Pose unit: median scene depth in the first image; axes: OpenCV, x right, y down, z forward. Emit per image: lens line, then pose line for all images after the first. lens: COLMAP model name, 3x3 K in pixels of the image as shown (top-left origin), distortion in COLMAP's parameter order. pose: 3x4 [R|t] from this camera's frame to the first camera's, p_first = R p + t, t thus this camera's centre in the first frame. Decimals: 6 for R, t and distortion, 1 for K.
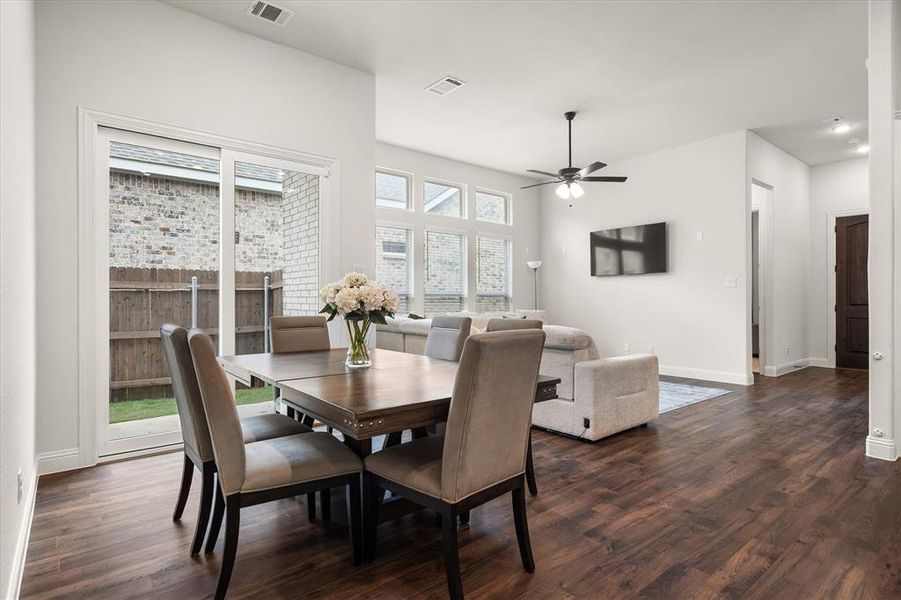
lens RADIAL K [[467.8, 0, 447.8], [0, 467.8, 297.7], [0, 0, 1]] dist [0.001832, 0.000864]
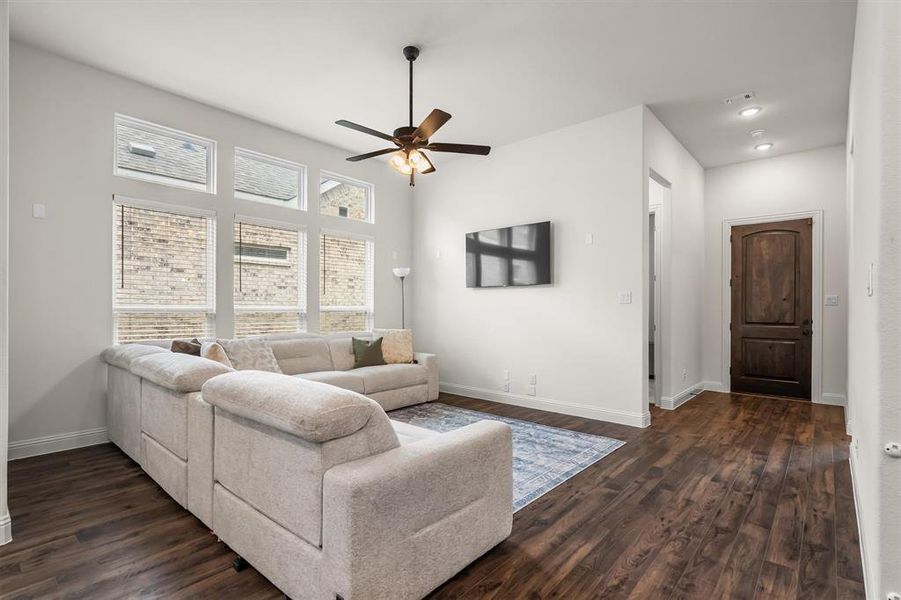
lens RADIAL K [[432.8, 0, 447.2], [0, 432.8, 306.9], [0, 0, 1]] dist [-0.000499, 0.000533]
pose [[0.987077, 0.005565, 0.160149, 0.155997], [-0.005685, 0.999984, 0.000286, -0.012340], [-0.160144, -0.001193, 0.987093, 0.266007]]
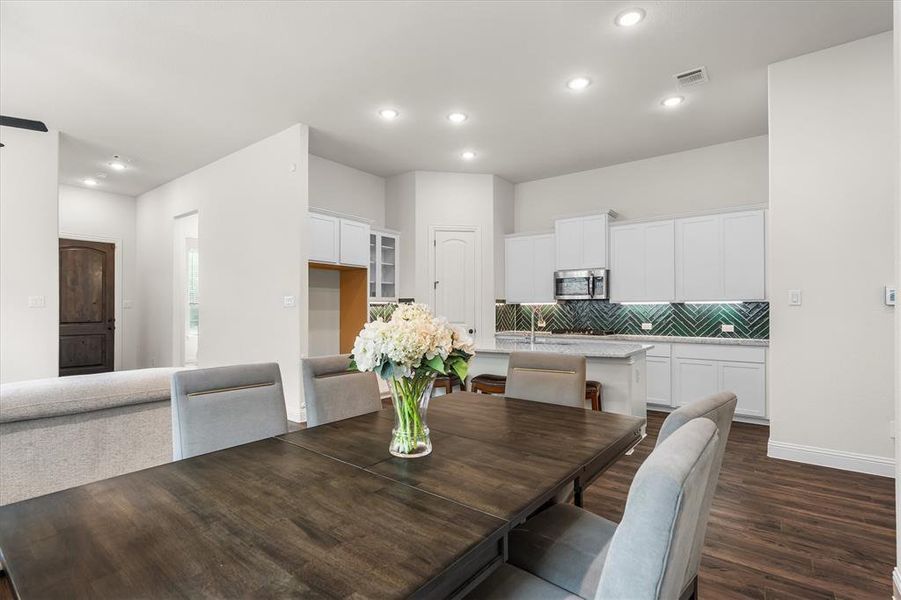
lens RADIAL K [[426.9, 0, 448.4], [0, 426.9, 309.1], [0, 0, 1]] dist [-0.006465, -0.000482]
pose [[-0.231276, 0.004156, 0.972879, -0.258088], [-0.003037, 0.999983, -0.004994, -0.013115], [-0.972883, -0.004110, -0.231260, 0.370873]]
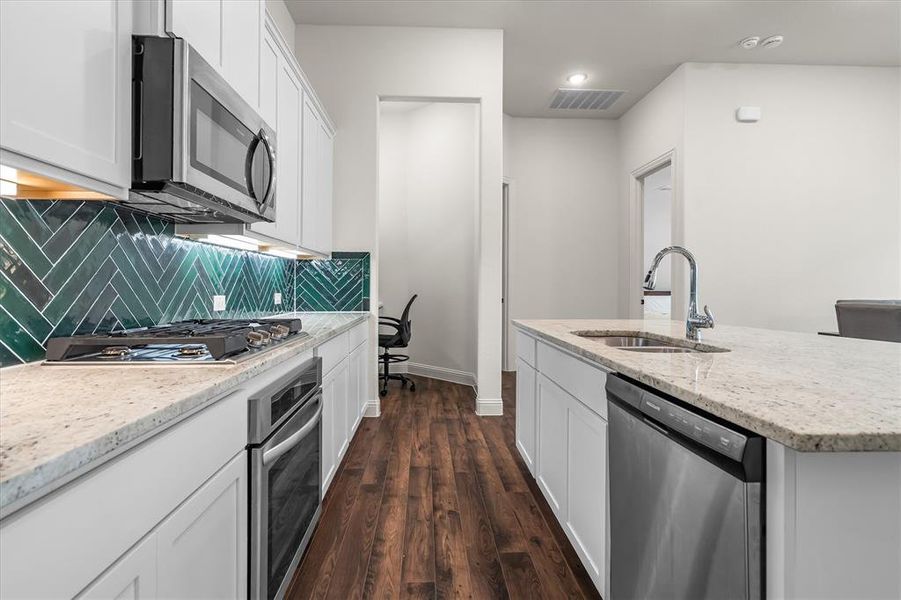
lens RADIAL K [[447.5, 0, 449.5], [0, 447.5, 282.7], [0, 0, 1]] dist [-0.000525, 0.000003]
pose [[-0.588297, -0.002249, -0.808642, 0.563198], [-0.001511, 0.999997, -0.001682, -0.000224], [0.808643, 0.000232, -0.588299, 0.161987]]
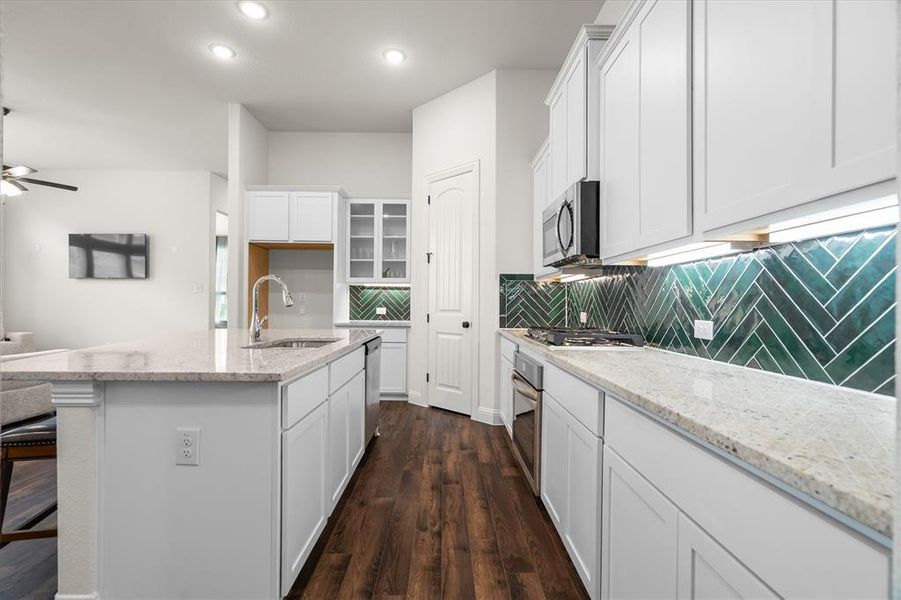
lens RADIAL K [[412.5, 0, 448.3], [0, 412.5, 301.7], [0, 0, 1]] dist [-0.002196, 0.000524]
pose [[0.623745, 0.010703, 0.781555, 0.127965], [-0.011224, 0.999926, -0.004735, -0.000217], [-0.781548, -0.005819, 0.623819, -0.185535]]
